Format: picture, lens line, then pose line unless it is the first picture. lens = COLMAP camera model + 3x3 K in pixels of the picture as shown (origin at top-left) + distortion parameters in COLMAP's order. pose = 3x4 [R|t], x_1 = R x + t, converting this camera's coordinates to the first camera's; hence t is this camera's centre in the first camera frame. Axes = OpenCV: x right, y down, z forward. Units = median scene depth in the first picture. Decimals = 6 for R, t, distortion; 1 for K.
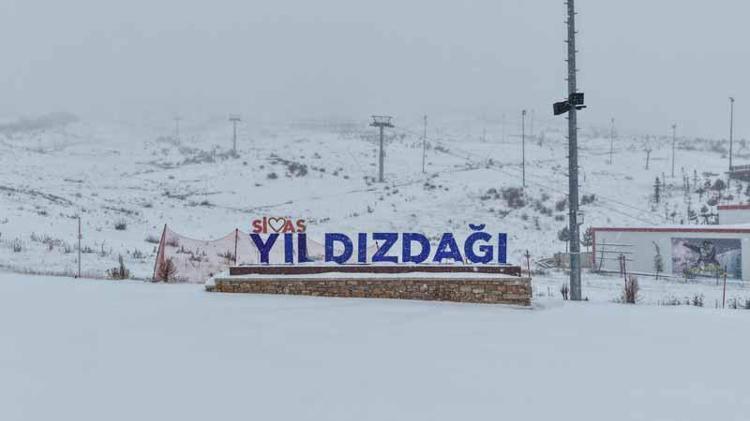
lens RADIAL K [[688.9, 0, 350.6], [0, 688.9, 210.7], [0, 0, 1]] dist [0.047808, -0.174270]
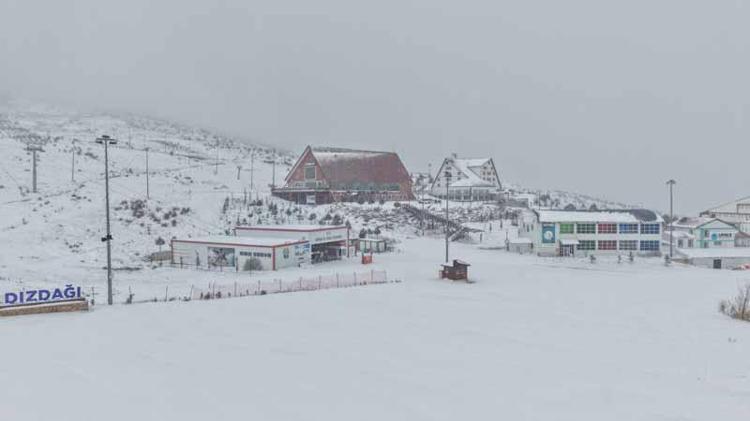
lens RADIAL K [[509.0, 0, 397.5], [0, 509.0, 215.7], [0, 0, 1]] dist [0.006735, -0.019661]
pose [[0.790037, -0.020533, 0.612716, -0.006493], [-0.013192, 0.998638, 0.050476, -0.077343], [-0.612918, -0.047961, 0.788690, -0.300145]]
